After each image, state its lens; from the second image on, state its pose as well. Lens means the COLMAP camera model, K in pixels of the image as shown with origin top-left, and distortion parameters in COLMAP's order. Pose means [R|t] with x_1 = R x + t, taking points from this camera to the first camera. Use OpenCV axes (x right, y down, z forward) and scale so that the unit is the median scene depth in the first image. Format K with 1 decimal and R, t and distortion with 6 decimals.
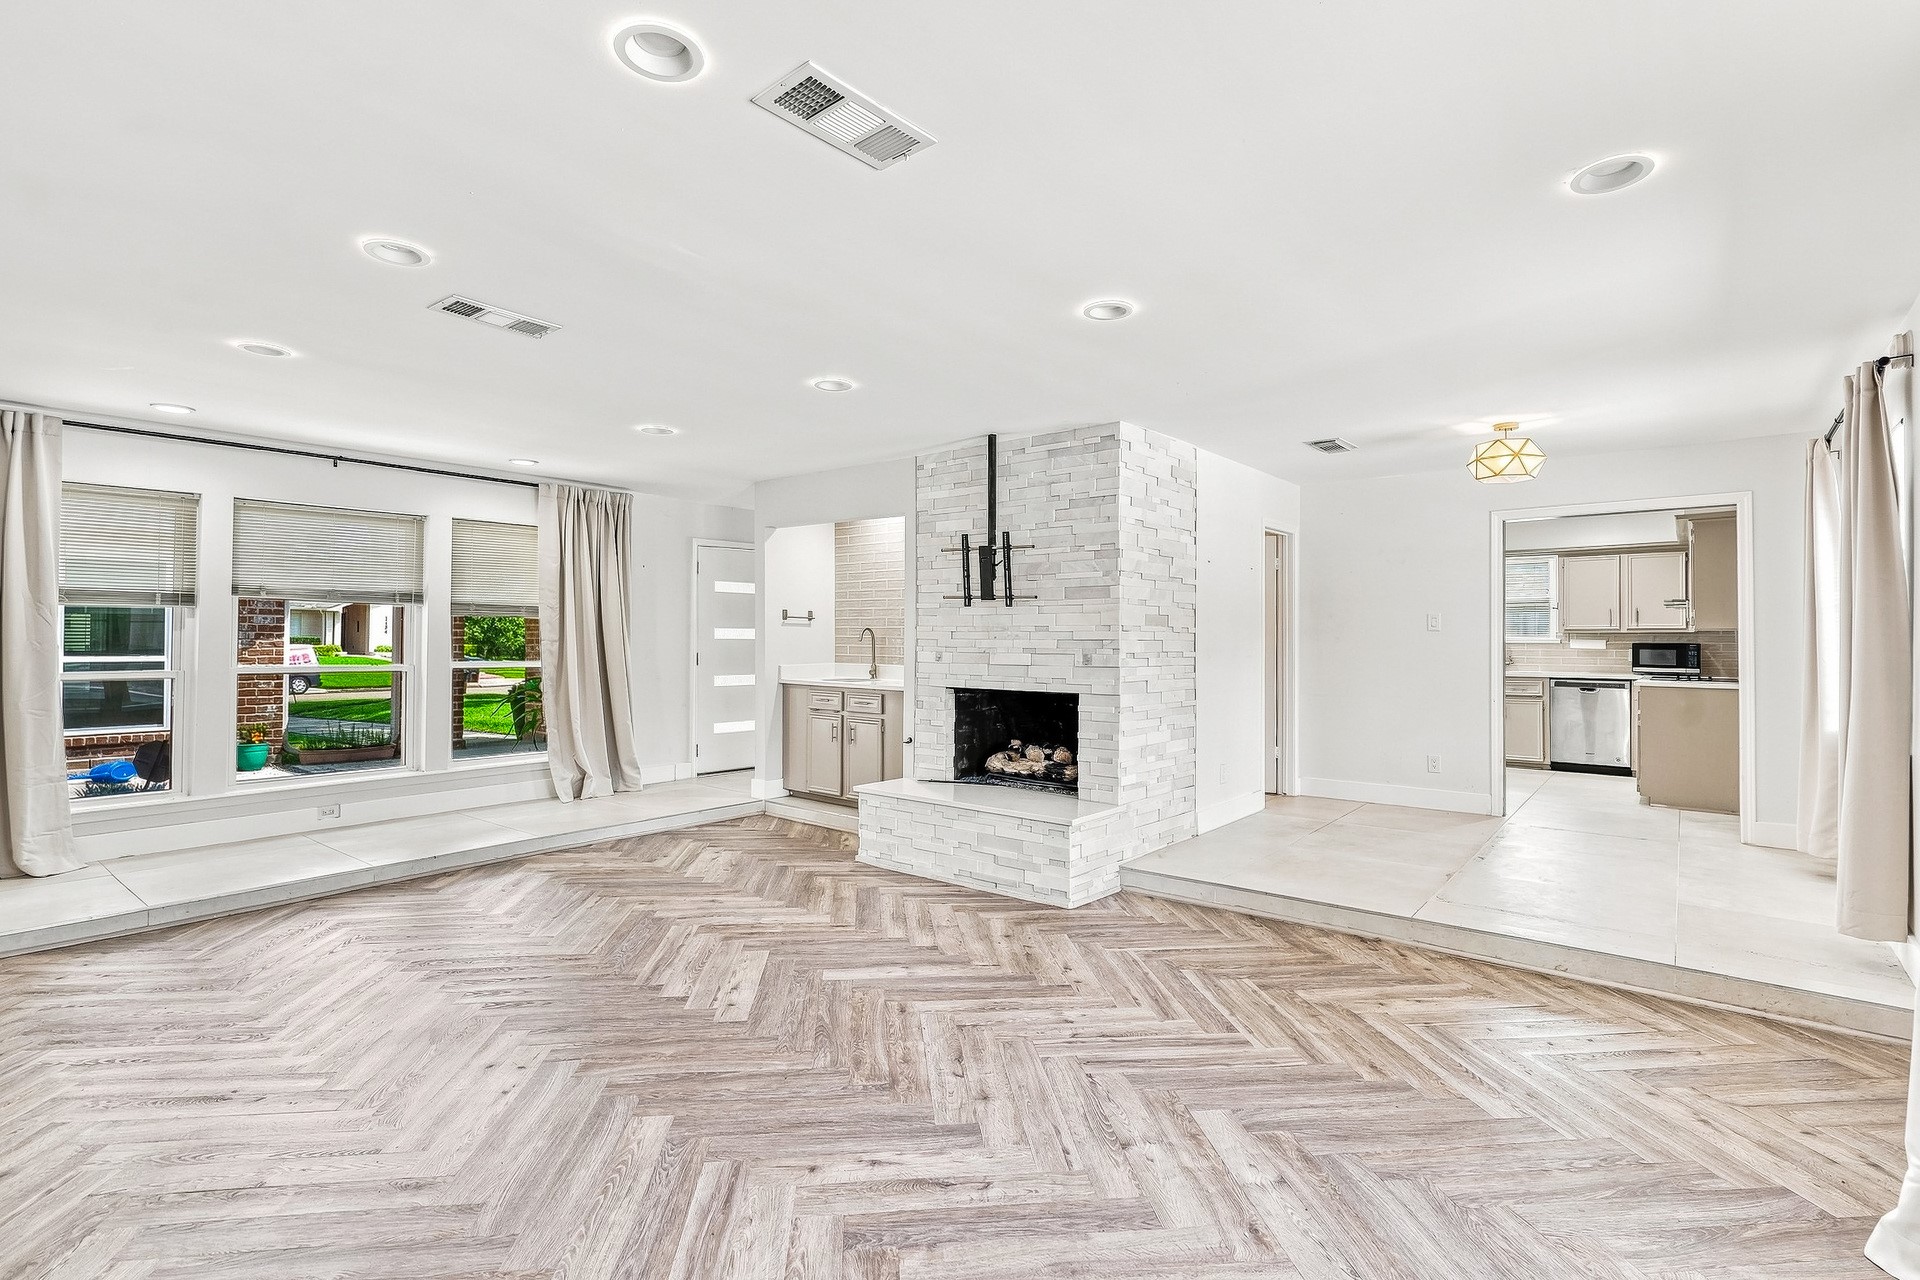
lens RADIAL K [[891.8, 0, 956.0], [0, 891.8, 627.5], [0, 0, 1]] dist [-0.002571, 0.000700]
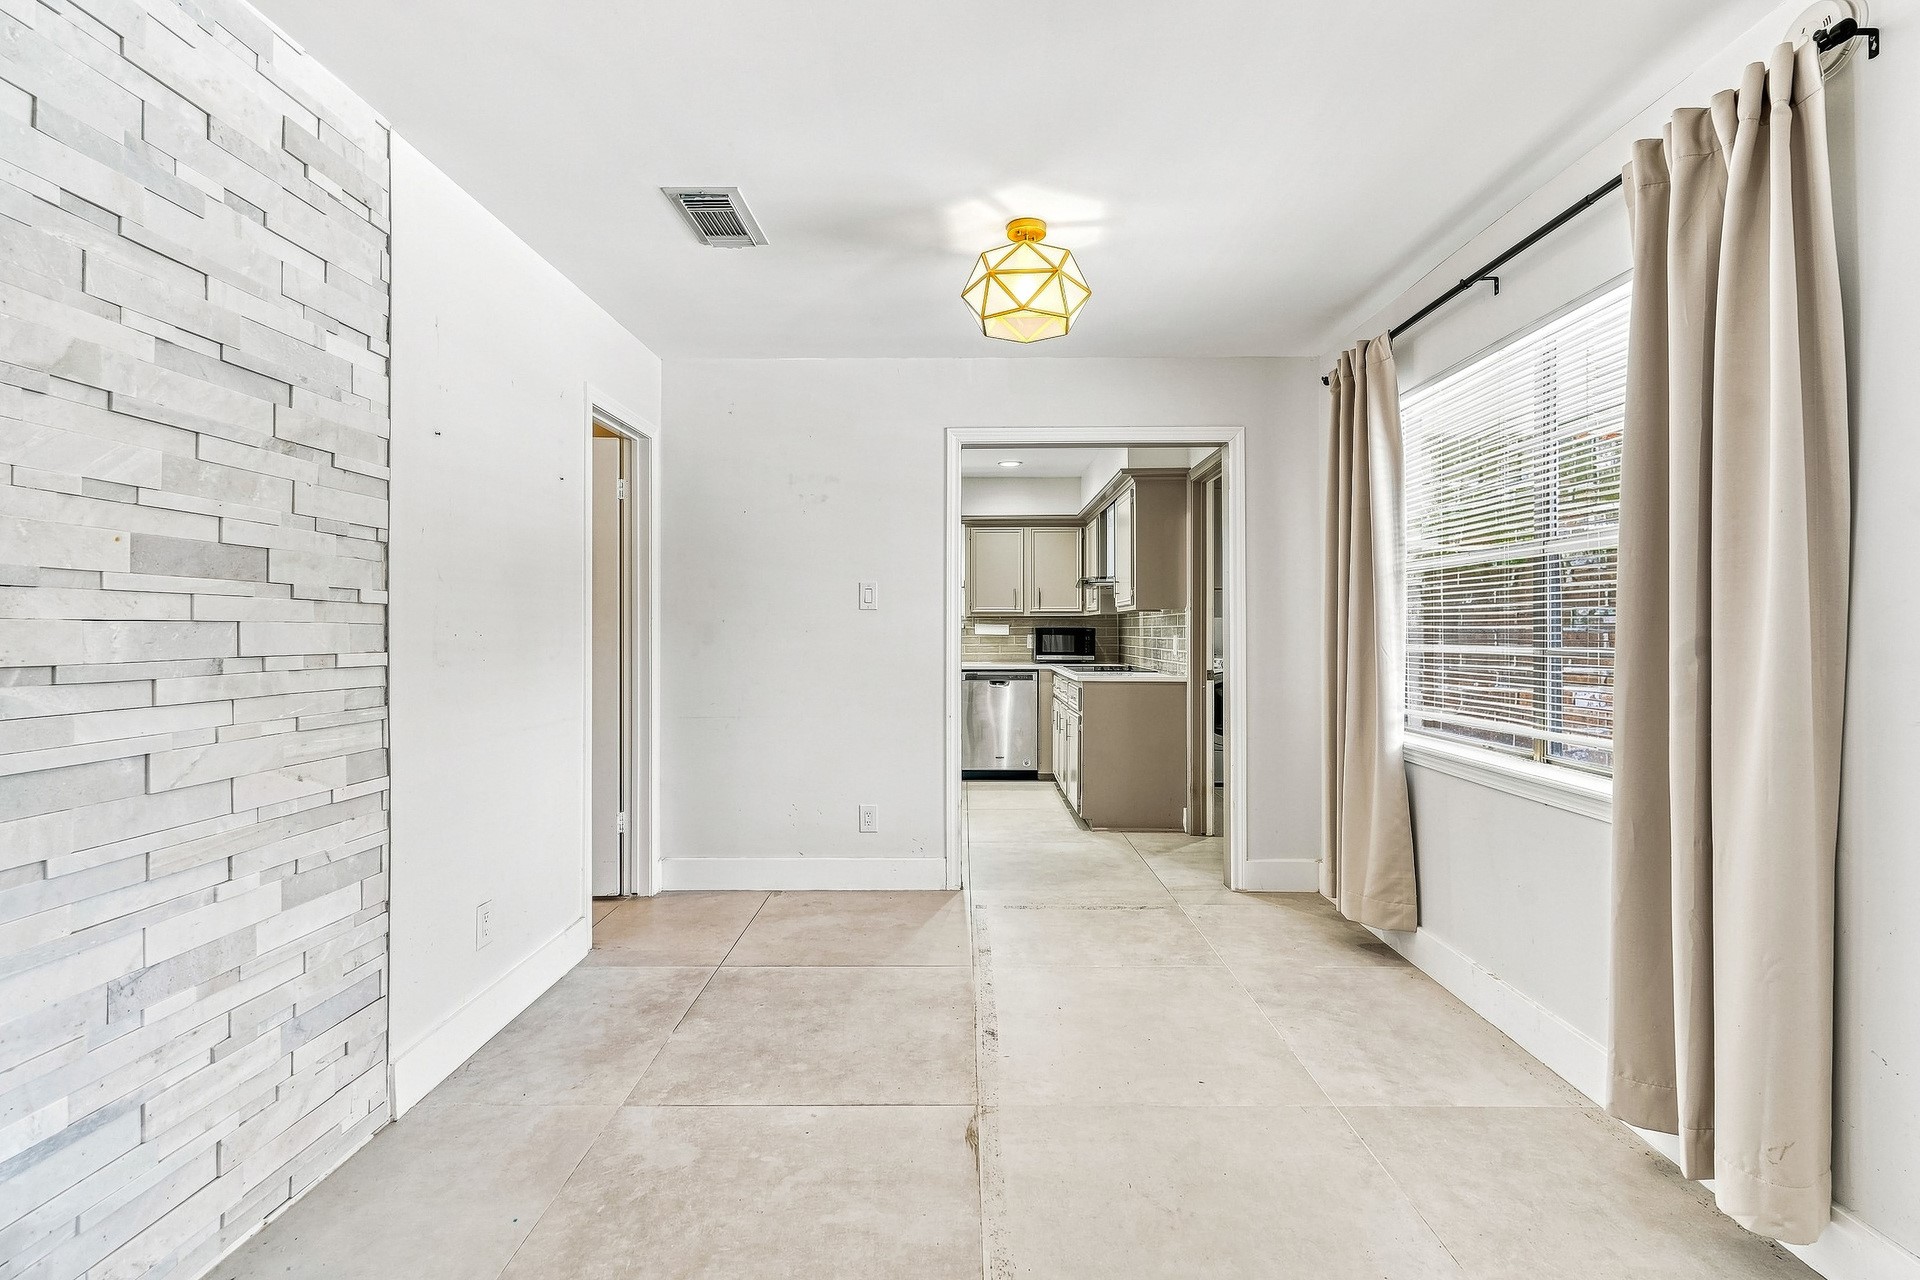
lens RADIAL K [[891.8, 0, 956.0], [0, 891.8, 627.5], [0, 0, 1]] dist [-0.002571, 0.000700]
pose [[0.780920, -0.002940, 0.624624, 0.227287], [-0.006379, 0.999899, 0.012682, 0.009997], [-0.624598, -0.013889, 0.780823, 0.561132]]
